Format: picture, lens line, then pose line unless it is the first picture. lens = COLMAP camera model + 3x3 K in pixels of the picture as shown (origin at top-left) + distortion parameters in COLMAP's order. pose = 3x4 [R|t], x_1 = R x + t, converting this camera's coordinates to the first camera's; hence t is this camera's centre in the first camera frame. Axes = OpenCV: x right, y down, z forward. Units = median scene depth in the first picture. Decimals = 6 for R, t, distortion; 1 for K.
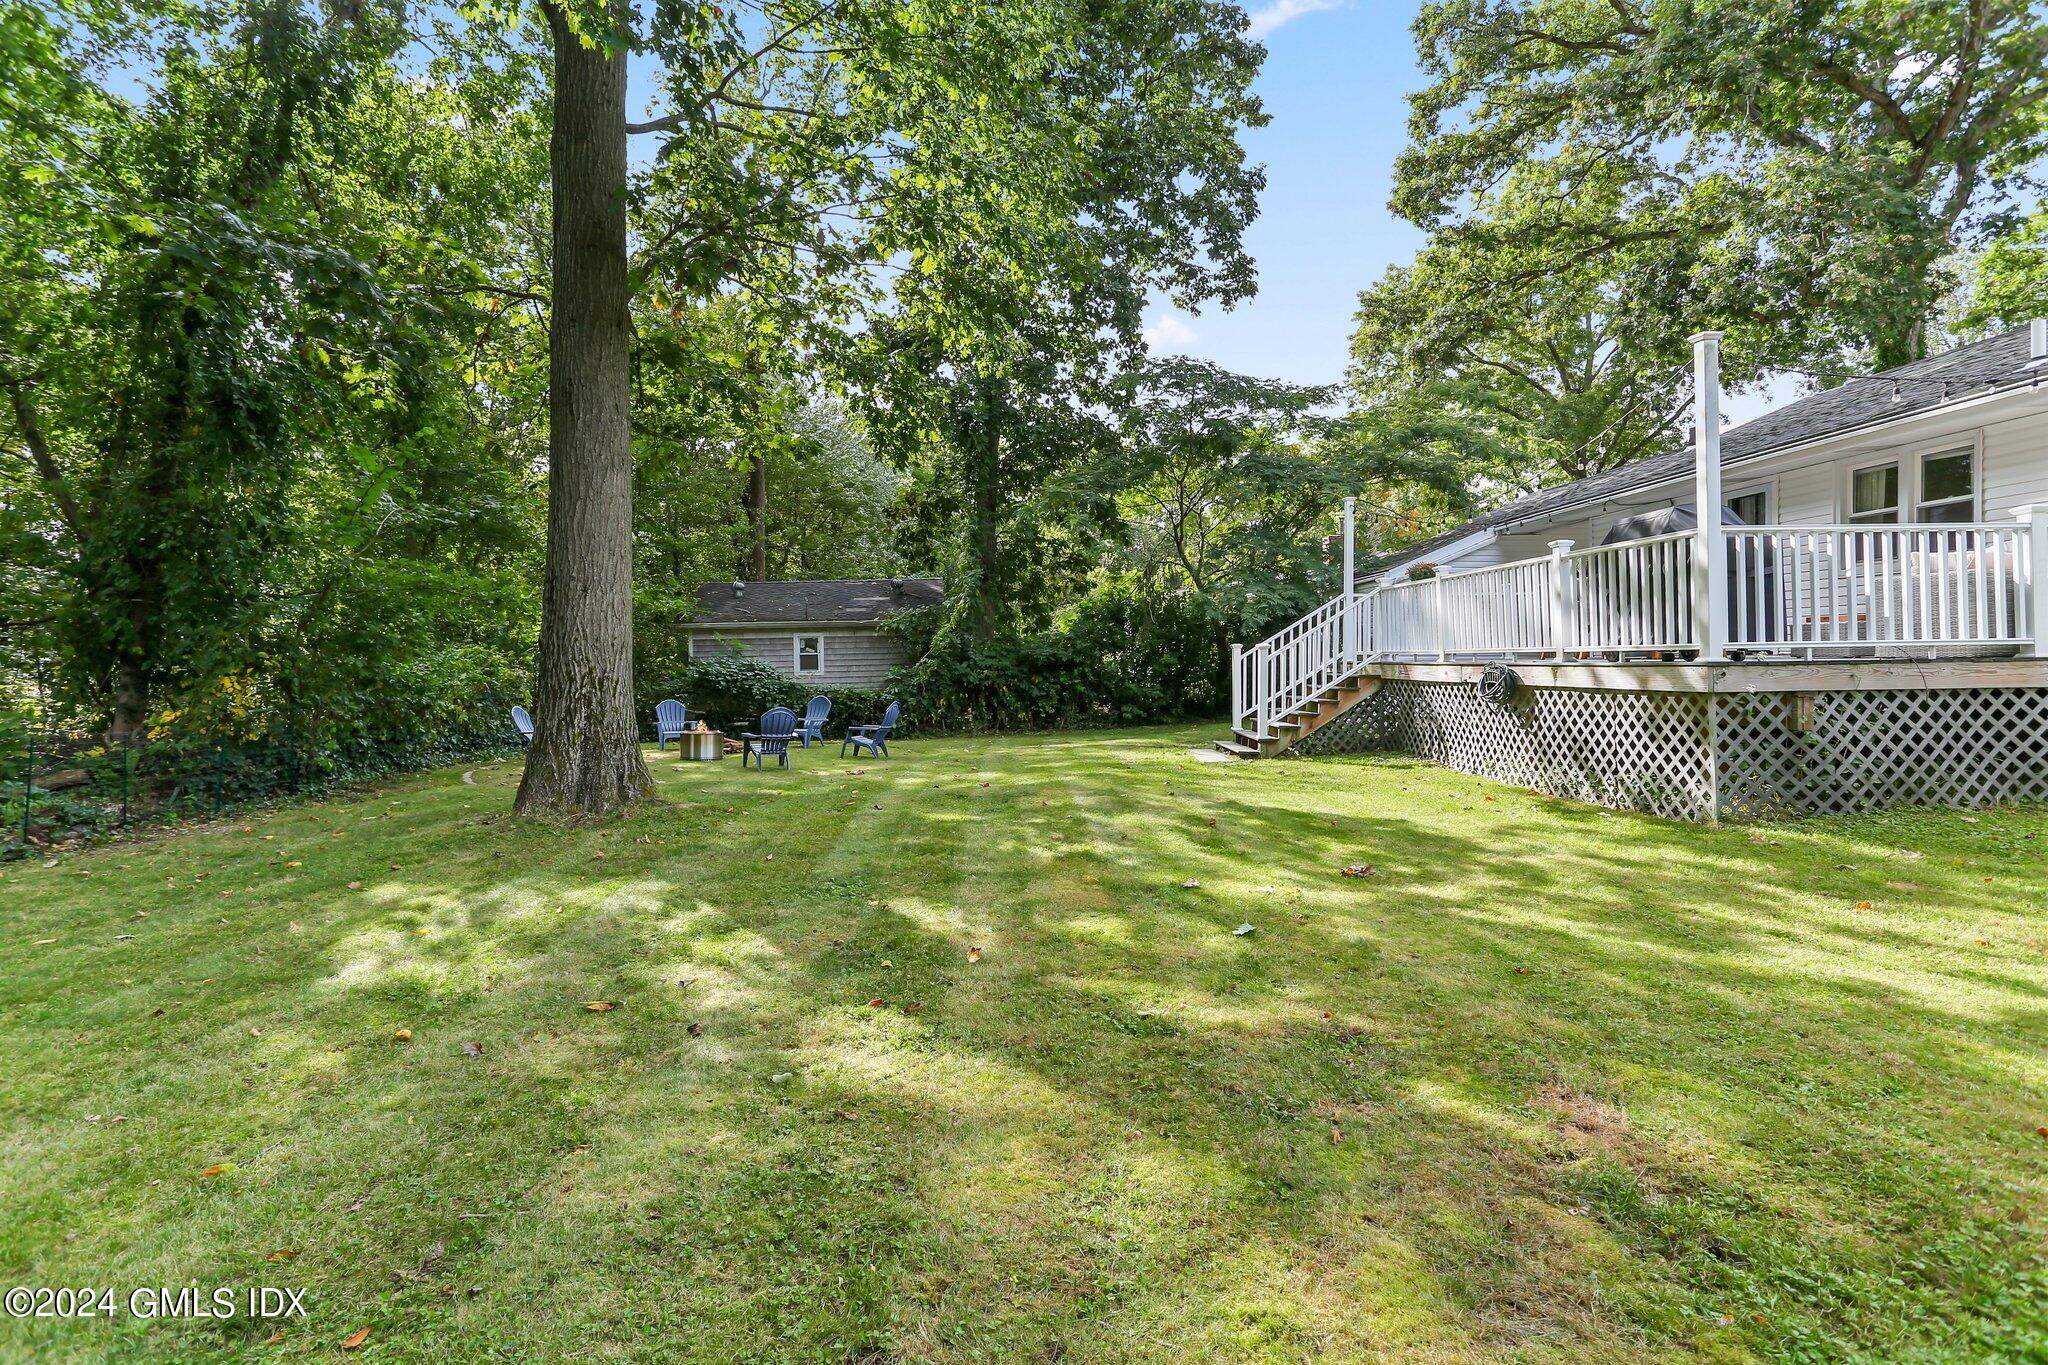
lens RADIAL K [[991.5, 0, 1016.3], [0, 991.5, 673.6], [0, 0, 1]] dist [-0.038956, 0.020345]
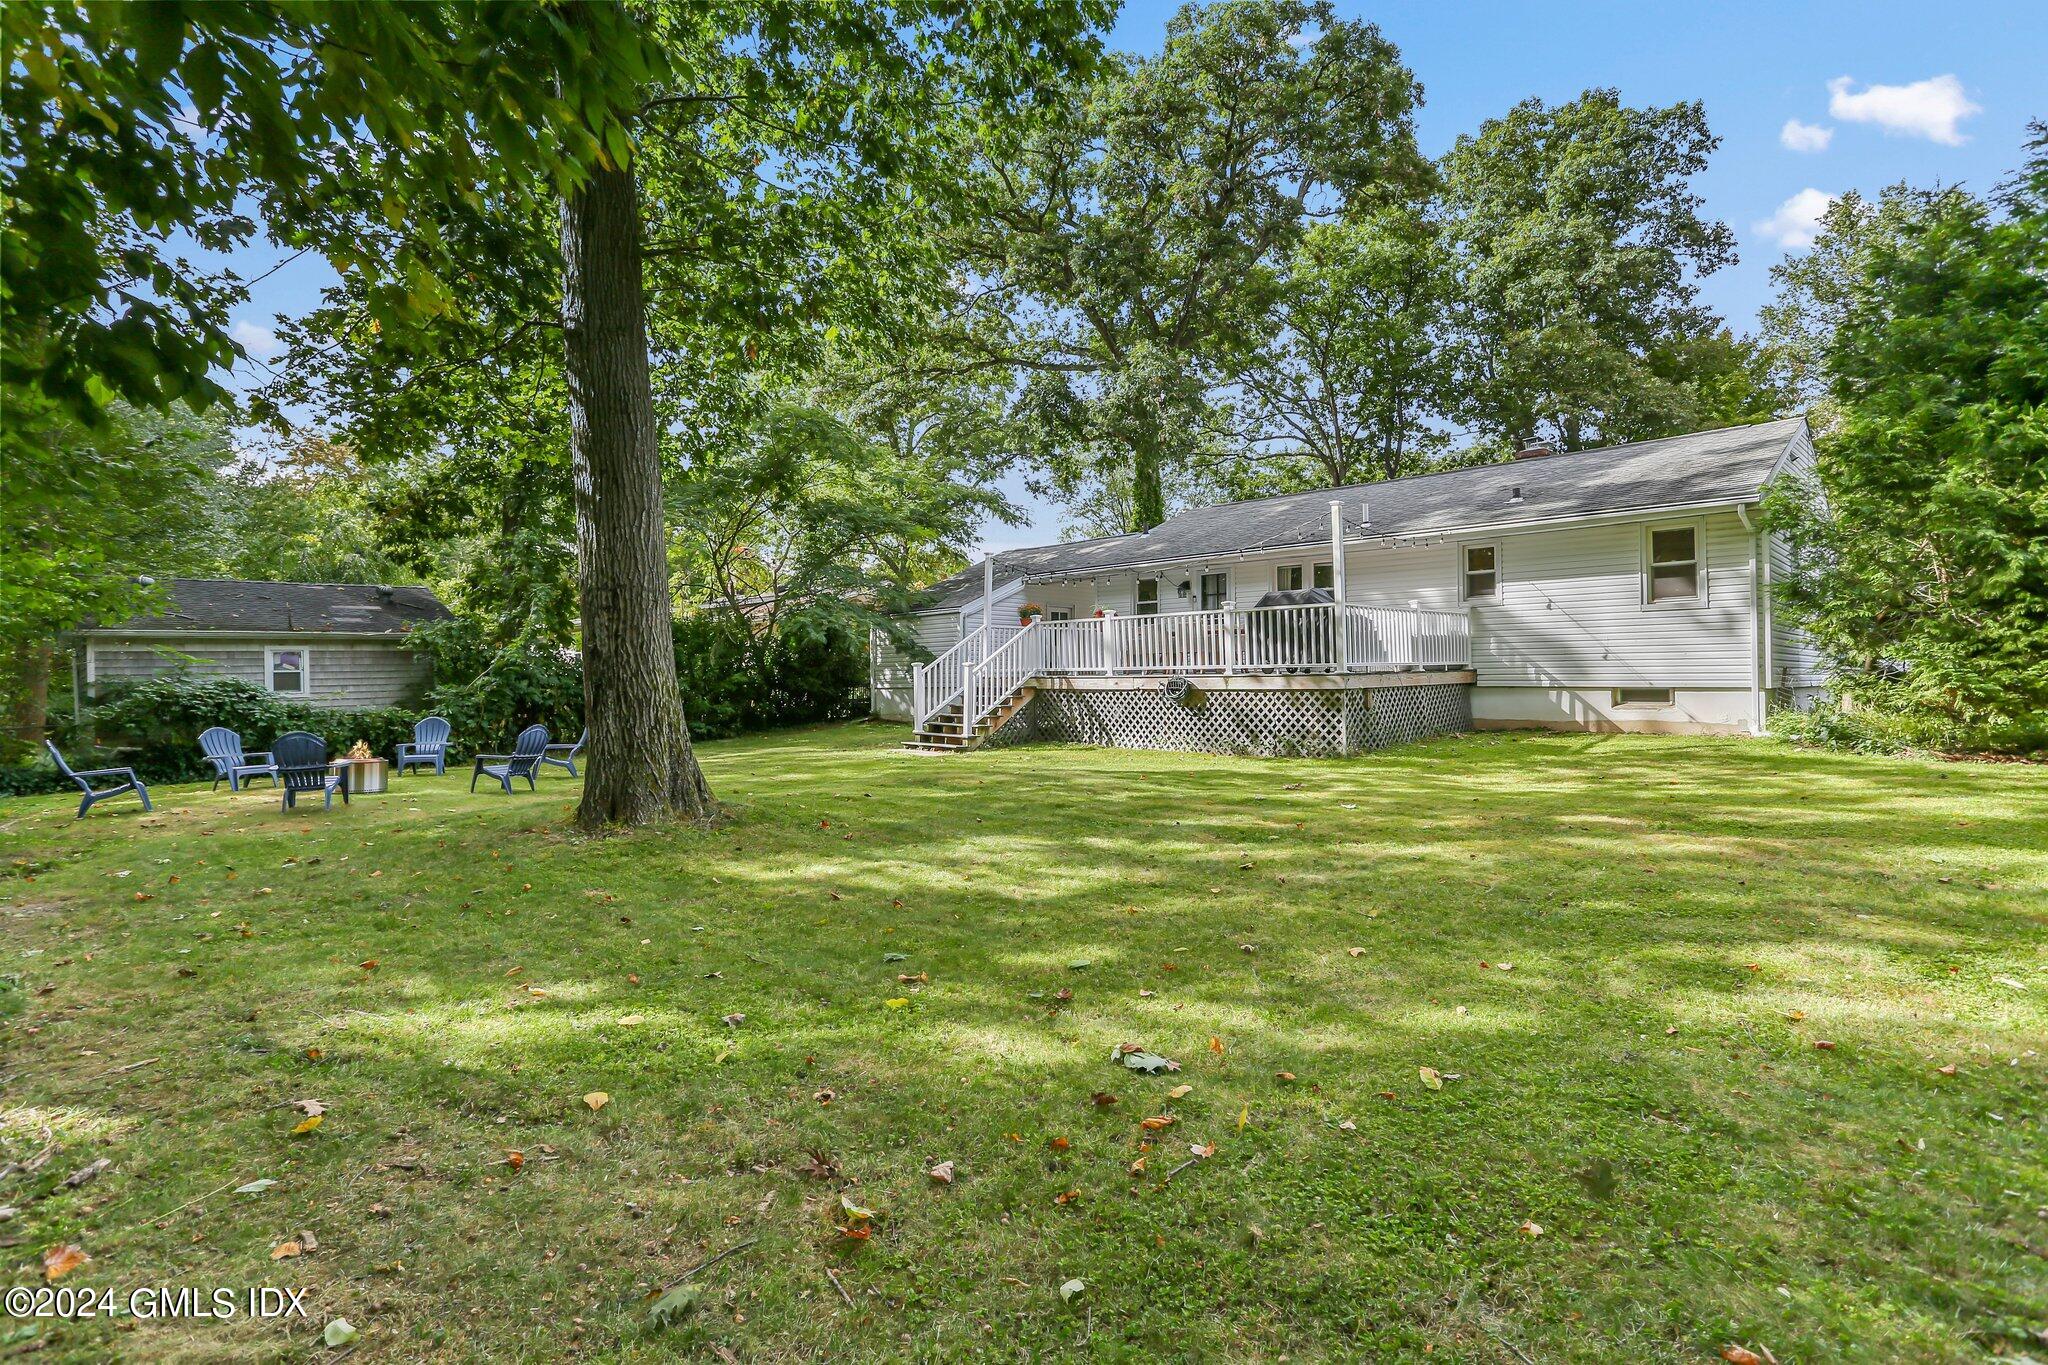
lens RADIAL K [[991.5, 0, 1025.8], [0, 991.5, 681.7], [0, 0, 1]] dist [-0.038956, 0.020345]
pose [[0.742059, -0.002365, 0.670331, -0.334213], [0.012775, 0.999862, -0.010614, 0.005614], [-0.670213, 0.016440, 0.741987, -0.007334]]
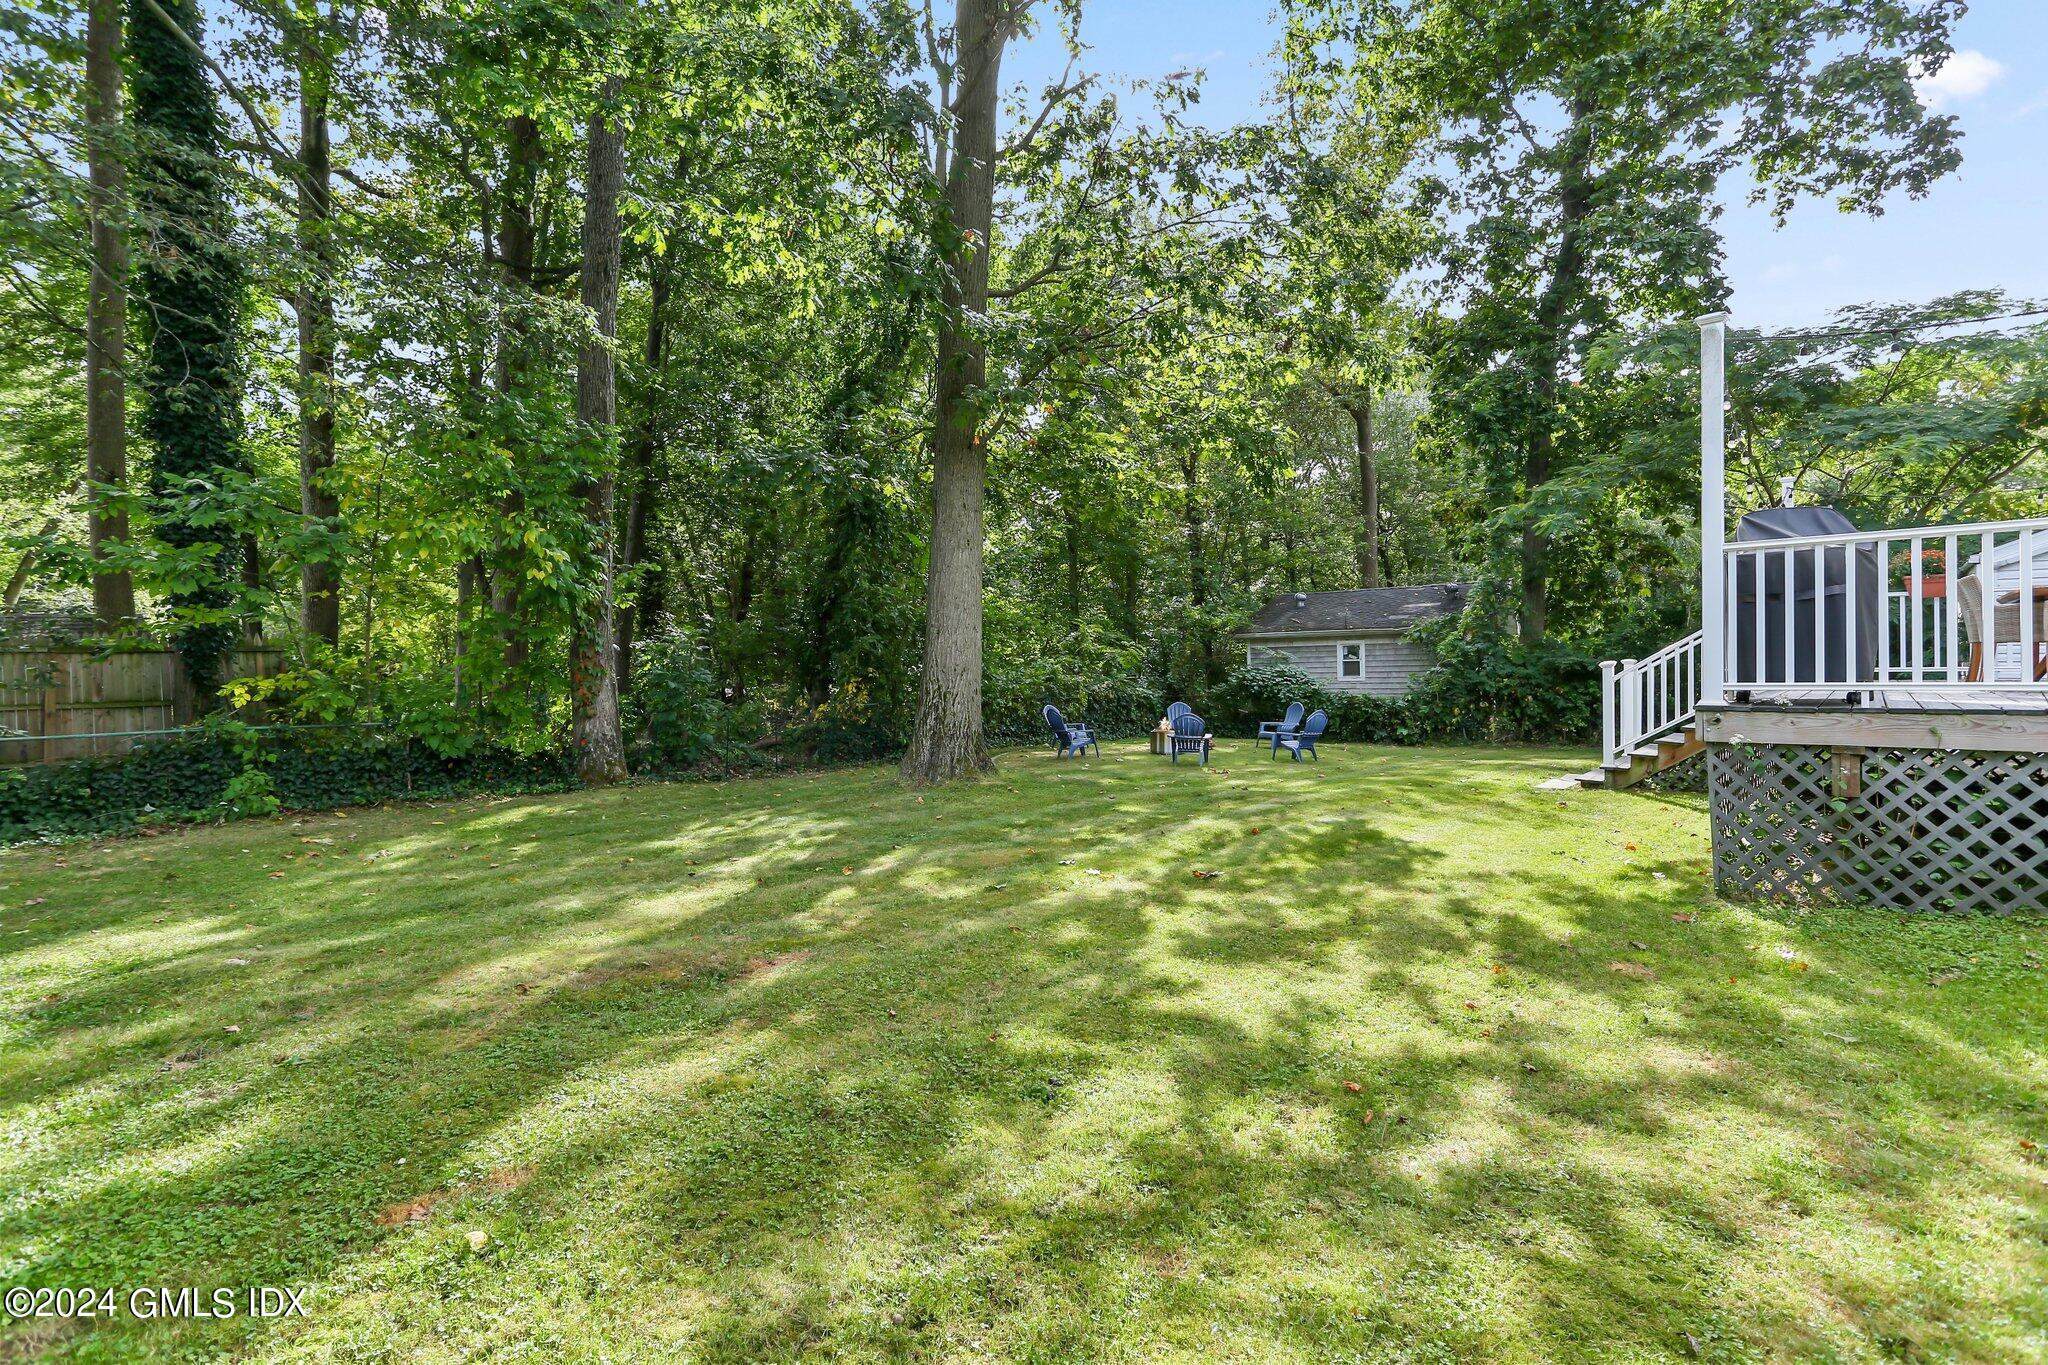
lens RADIAL K [[991.5, 0, 1018.7], [0, 991.5, 676.8], [0, 0, 1]] dist [-0.038956, 0.020345]
pose [[0.732803, 0.009232, -0.680378, 0.275395], [-0.002670, 0.999939, 0.010692, -0.014330], [0.680436, -0.006018, 0.732783, -0.008348]]
